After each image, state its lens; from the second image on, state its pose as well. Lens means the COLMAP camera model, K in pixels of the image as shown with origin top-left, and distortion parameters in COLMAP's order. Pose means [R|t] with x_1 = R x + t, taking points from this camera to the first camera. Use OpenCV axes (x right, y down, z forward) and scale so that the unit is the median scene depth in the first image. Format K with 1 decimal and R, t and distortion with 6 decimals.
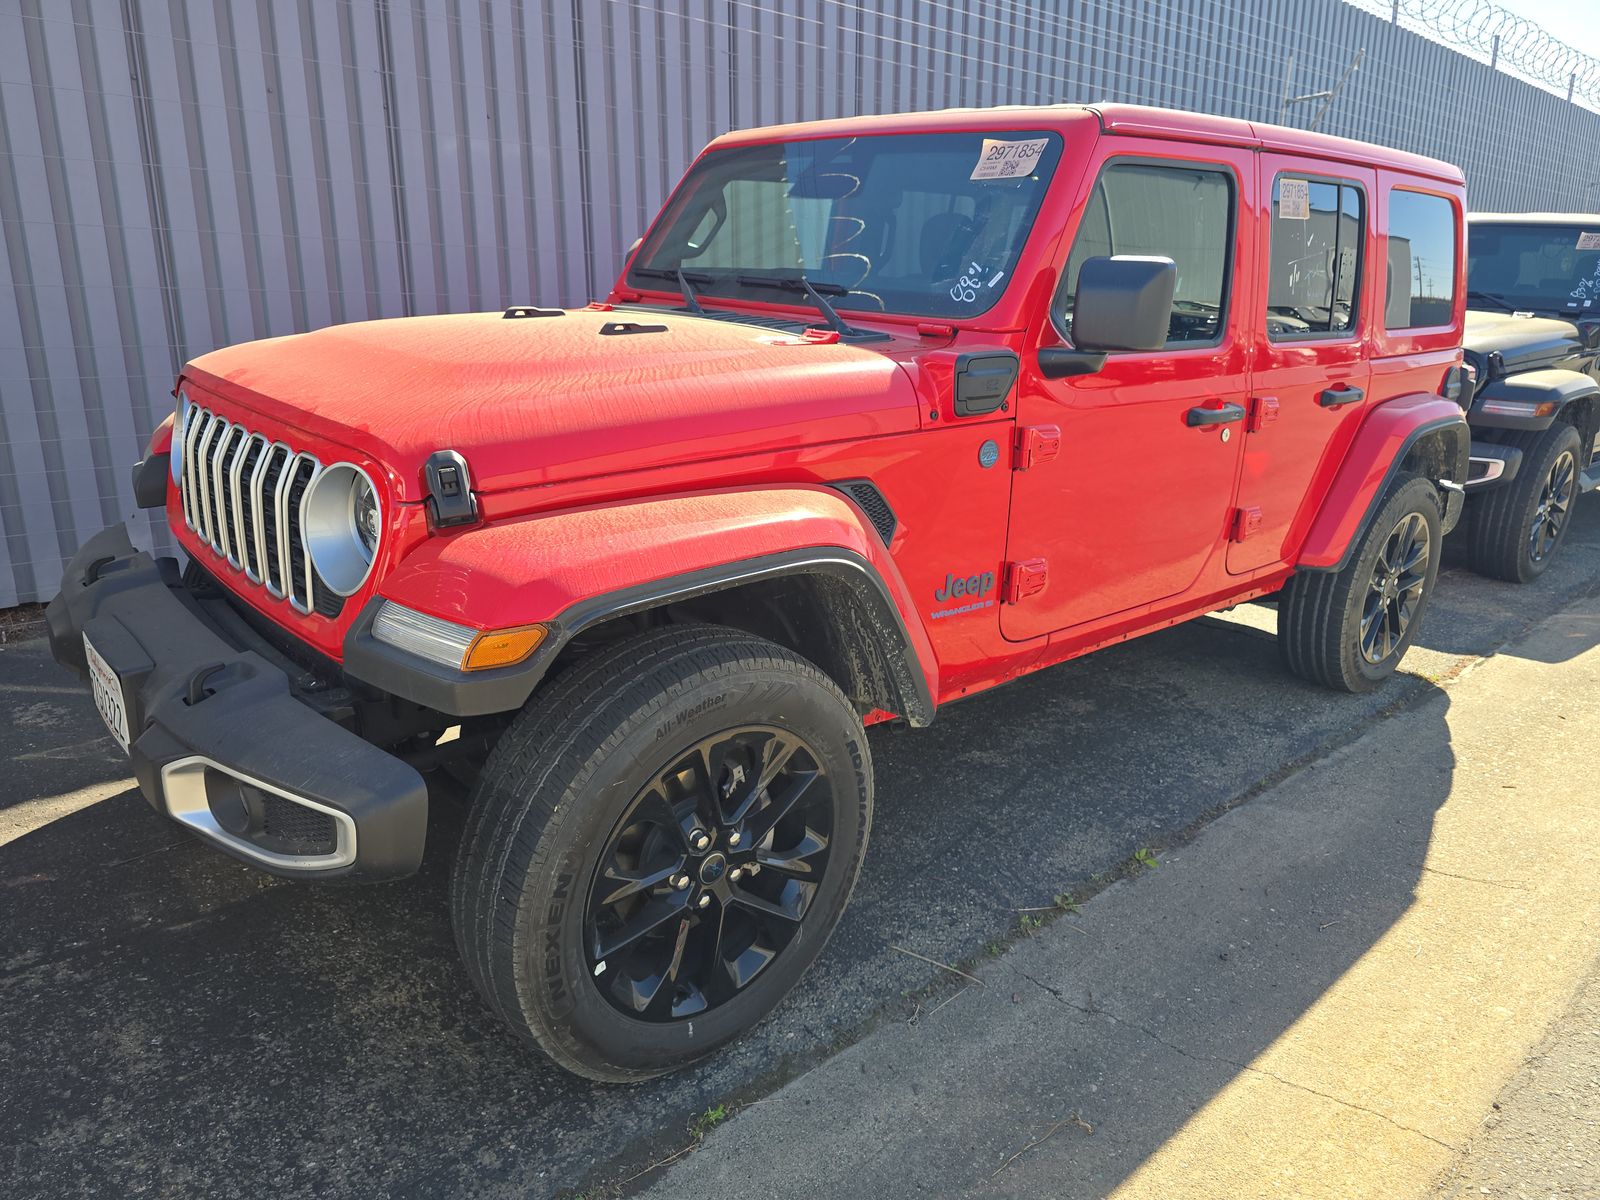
lens RADIAL K [[1106.8, 0, 800.0], [0, 1106.8, 600.0], [0, 0, 1]] dist [0.064993, -0.127568]
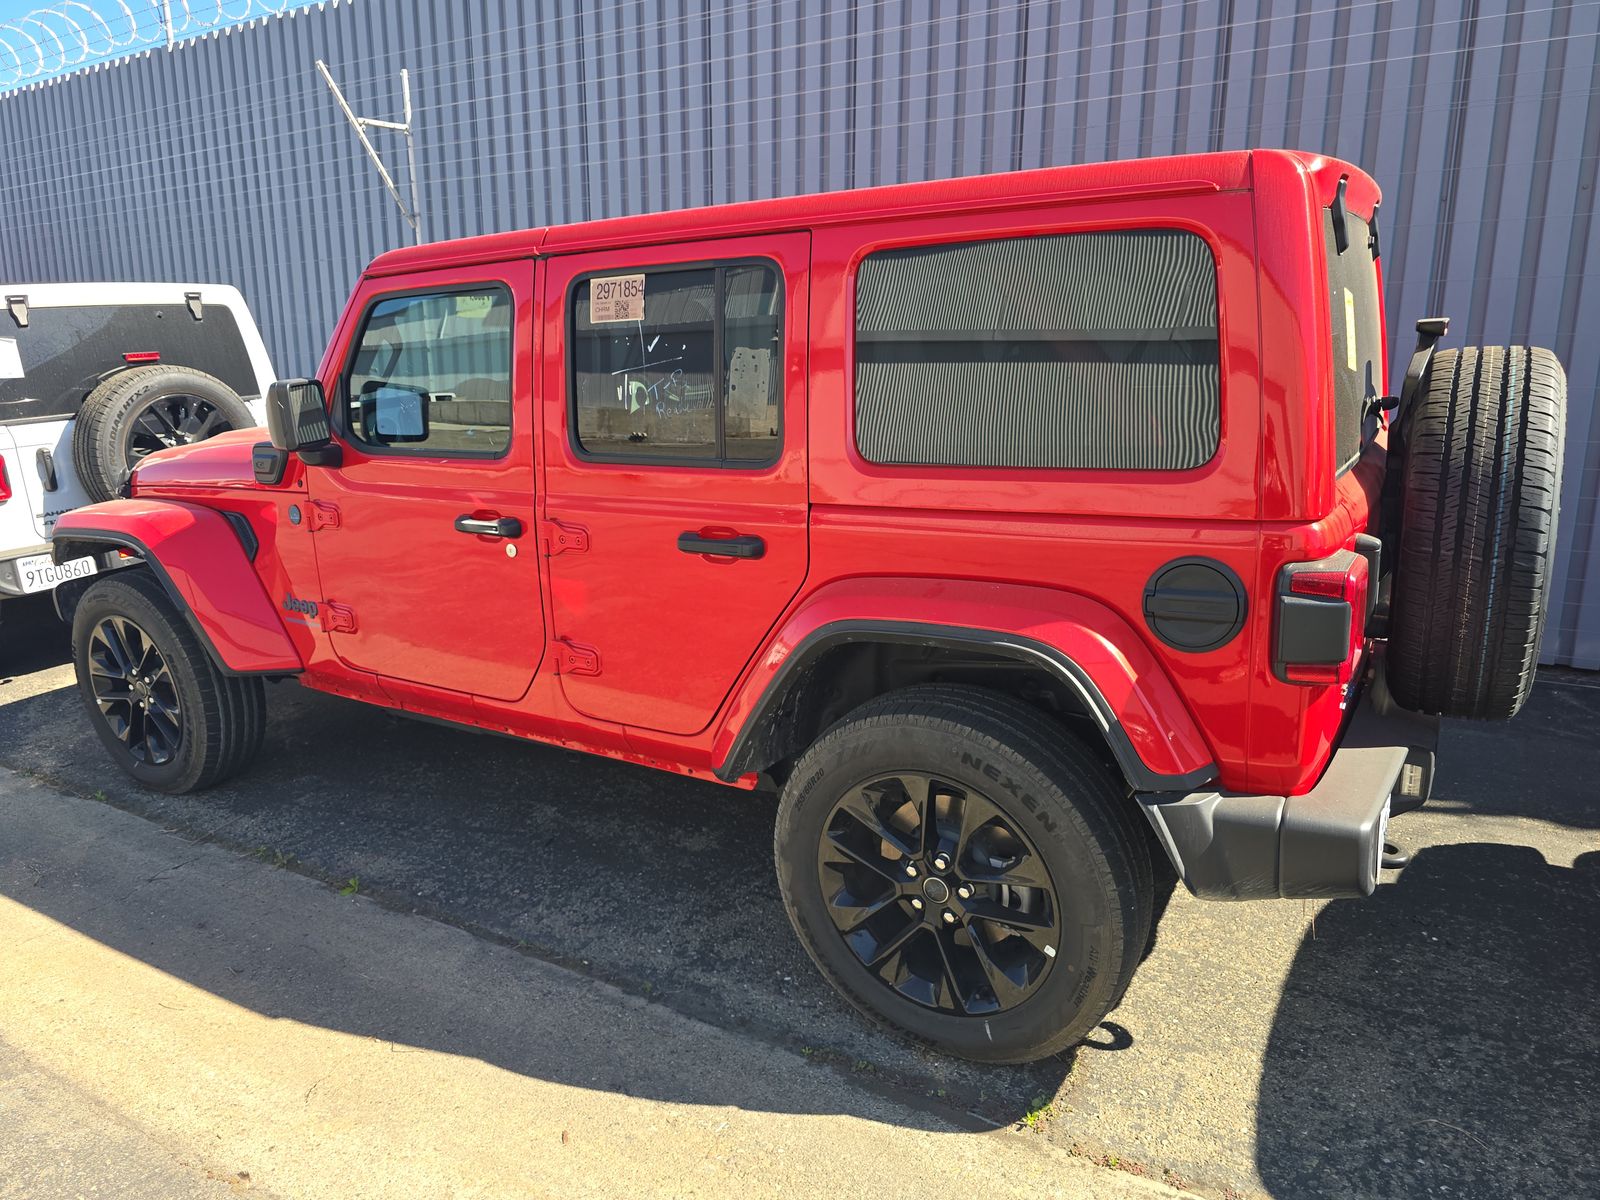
lens RADIAL K [[1106.8, 0, 800.0], [0, 1106.8, 600.0], [0, 0, 1]] dist [0.064993, -0.127568]
pose [[0.303585, 0.209968, -0.929381, 1.419261], [-0.248867, 0.959030, 0.135373, -0.316637], [0.919729, 0.190195, 0.343401, 0.943186]]
